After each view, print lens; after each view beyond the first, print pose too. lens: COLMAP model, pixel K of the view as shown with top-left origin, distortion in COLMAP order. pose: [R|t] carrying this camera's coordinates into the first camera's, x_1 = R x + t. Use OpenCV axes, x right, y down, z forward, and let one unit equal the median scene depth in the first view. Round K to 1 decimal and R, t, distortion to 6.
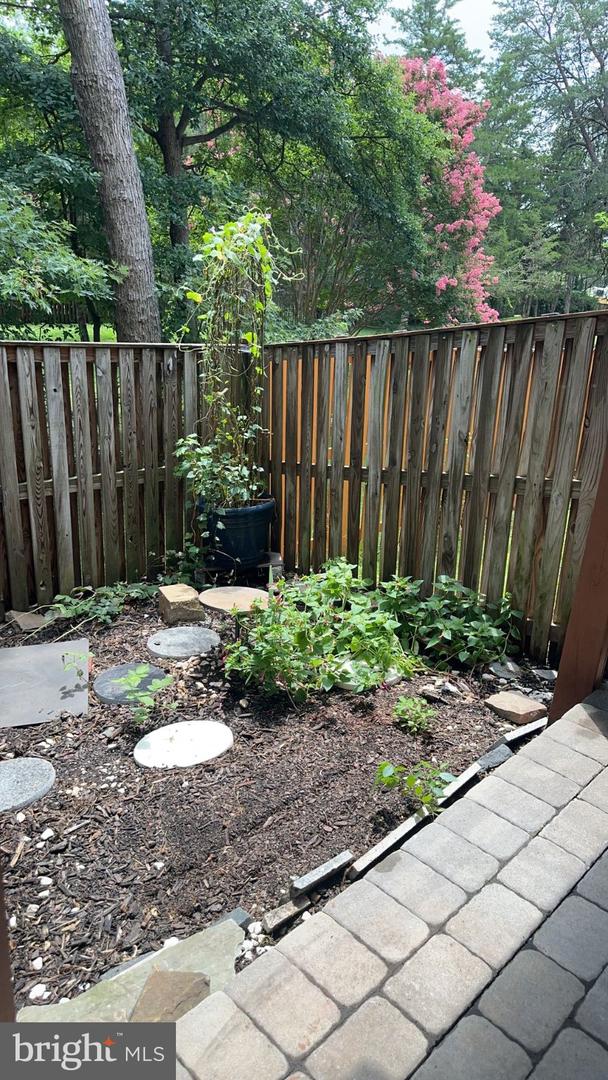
lens RADIAL K [[741.3, 0, 313.2], [0, 741.3, 556.9], [0, 0, 1]] dist [0.095669, -0.105778]
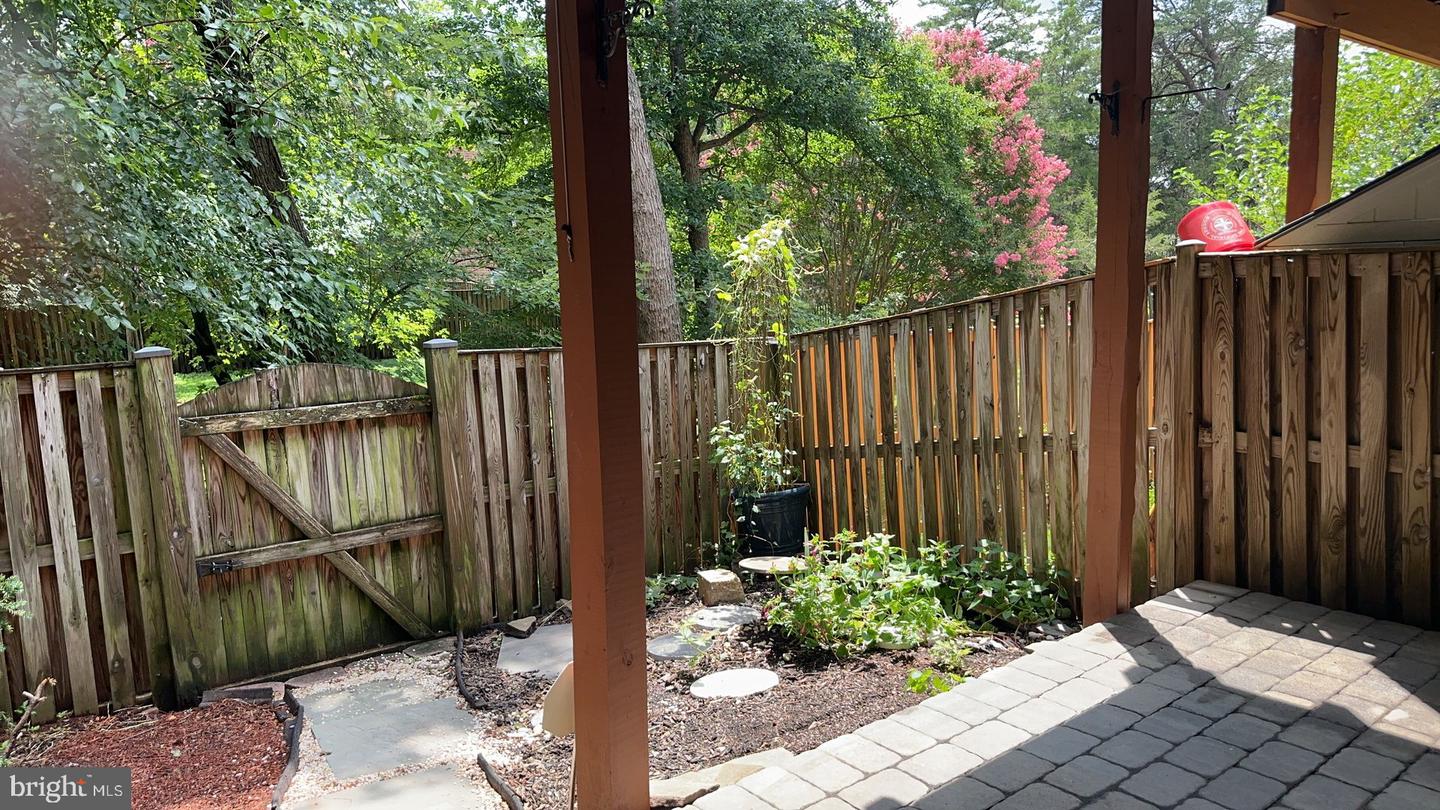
lens RADIAL K [[988.4, 0, 720.0], [0, 988.4, 405.0], [0, 0, 1]] dist [0.095669, -0.105778]
pose [[0.986937, -0.070388, -0.144919, 0.031425], [0.036391, 0.973660, -0.225081, 0.124122], [0.156945, 0.216867, 0.963502, -0.335656]]
